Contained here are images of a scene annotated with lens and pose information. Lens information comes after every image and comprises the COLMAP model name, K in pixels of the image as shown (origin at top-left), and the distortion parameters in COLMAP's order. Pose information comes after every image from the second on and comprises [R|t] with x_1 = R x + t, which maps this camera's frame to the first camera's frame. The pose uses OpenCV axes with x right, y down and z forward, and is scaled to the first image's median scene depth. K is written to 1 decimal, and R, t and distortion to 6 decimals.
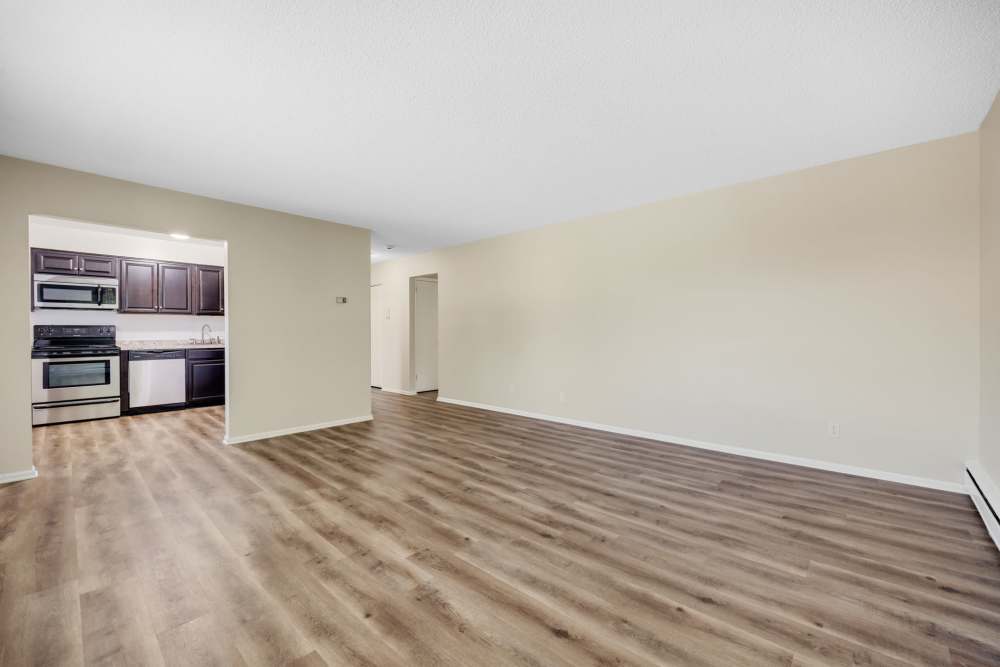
lens RADIAL K [[409.1, 0, 493.3], [0, 409.1, 332.7], [0, 0, 1]] dist [-0.009176, 0.000284]
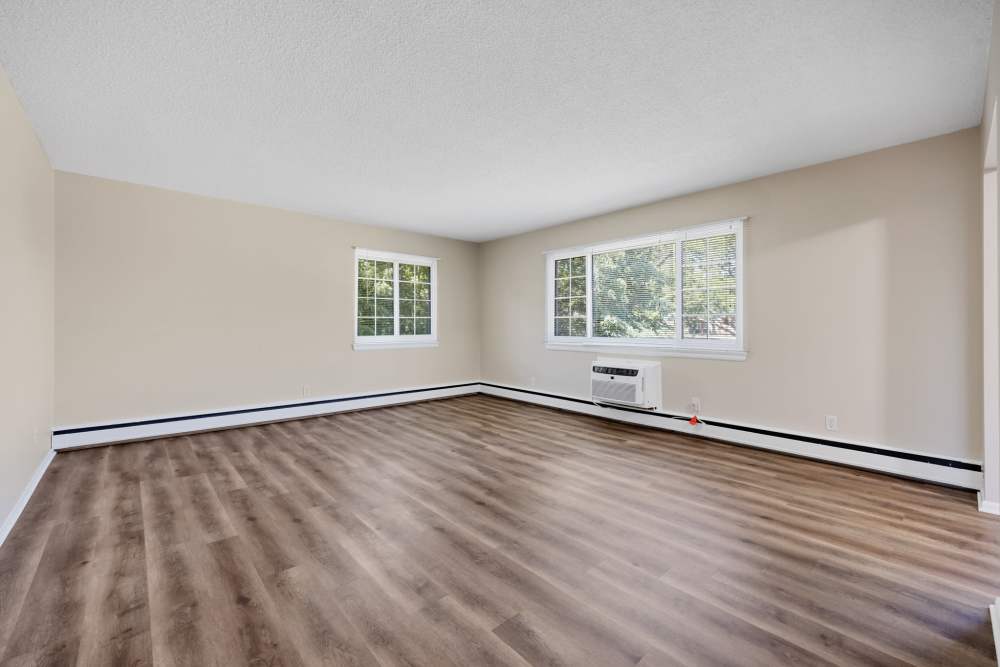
lens RADIAL K [[409.1, 0, 493.3], [0, 409.1, 332.7], [0, 0, 1]] dist [-0.009176, 0.000284]
pose [[-0.996190, 0.000180, 0.087209, -0.282921], [0.001983, 0.999786, 0.020589, -0.002845], [-0.087187, 0.020683, -0.995977, 2.005236]]
